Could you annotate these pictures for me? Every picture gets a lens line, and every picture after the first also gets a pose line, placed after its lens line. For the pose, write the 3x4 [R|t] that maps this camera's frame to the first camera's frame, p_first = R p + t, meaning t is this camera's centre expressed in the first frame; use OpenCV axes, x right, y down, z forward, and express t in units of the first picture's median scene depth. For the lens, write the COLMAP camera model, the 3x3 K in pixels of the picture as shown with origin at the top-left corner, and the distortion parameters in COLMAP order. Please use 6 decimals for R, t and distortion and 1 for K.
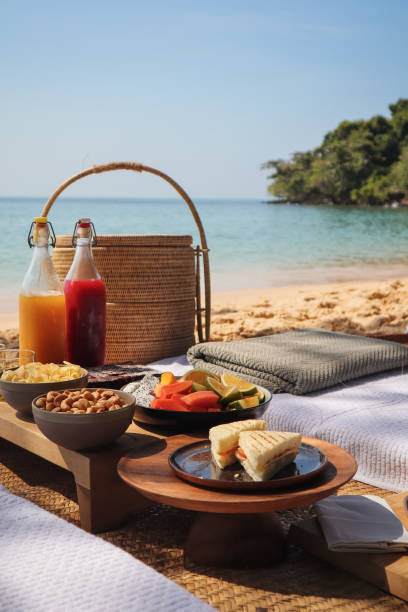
lens RADIAL K [[817.5, 0, 203.0], [0, 817.5, 306.0], [0, 0, 1]] dist [0.034994, 0.000000]
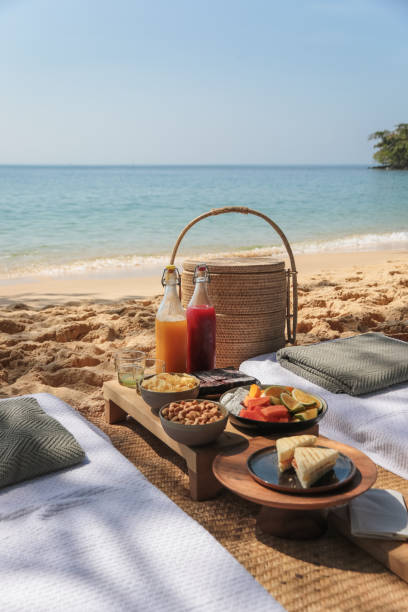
lens RADIAL K [[650.5, 0, 200.4], [0, 650.5, 322.4], [0, 0, 1]] dist [0.034634, 0.000000]
pose [[0.984957, 0.033472, -0.169527, 0.046216], [-0.015503, 0.994221, 0.106226, -0.129999], [0.172103, -0.102000, 0.979784, -0.102743]]
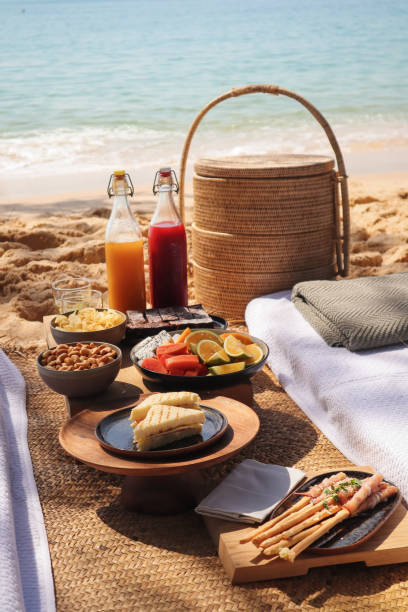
lens RADIAL K [[1009.8, 0, 227.2], [0, 1009.8, 301.5], [0, 0, 1]] dist [-0.005025, 0.000000]
pose [[0.905934, 0.086116, -0.414570, 0.504800], [-0.012830, 0.984233, 0.176410, -0.174340], [0.423225, -0.154497, 0.892755, -0.168383]]
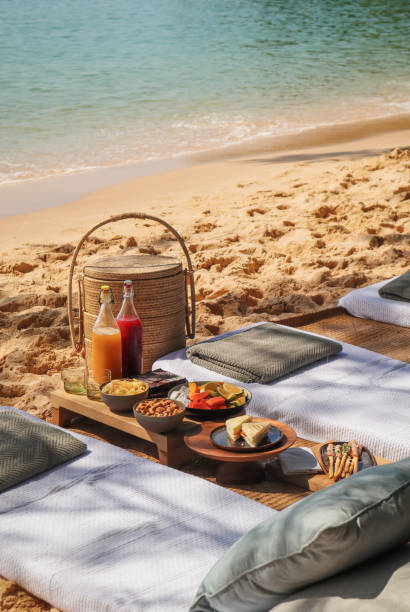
lens RADIAL K [[1228.9, 0, 204.6], [0, 1228.9, 304.8], [0, 0, 1]] dist [-0.184777, 0.000000]
pose [[0.994534, -0.037040, 0.097623, -0.240639], [0.022242, 0.988659, 0.148519, -0.428494], [-0.102017, -0.145536, 0.984079, -1.423885]]
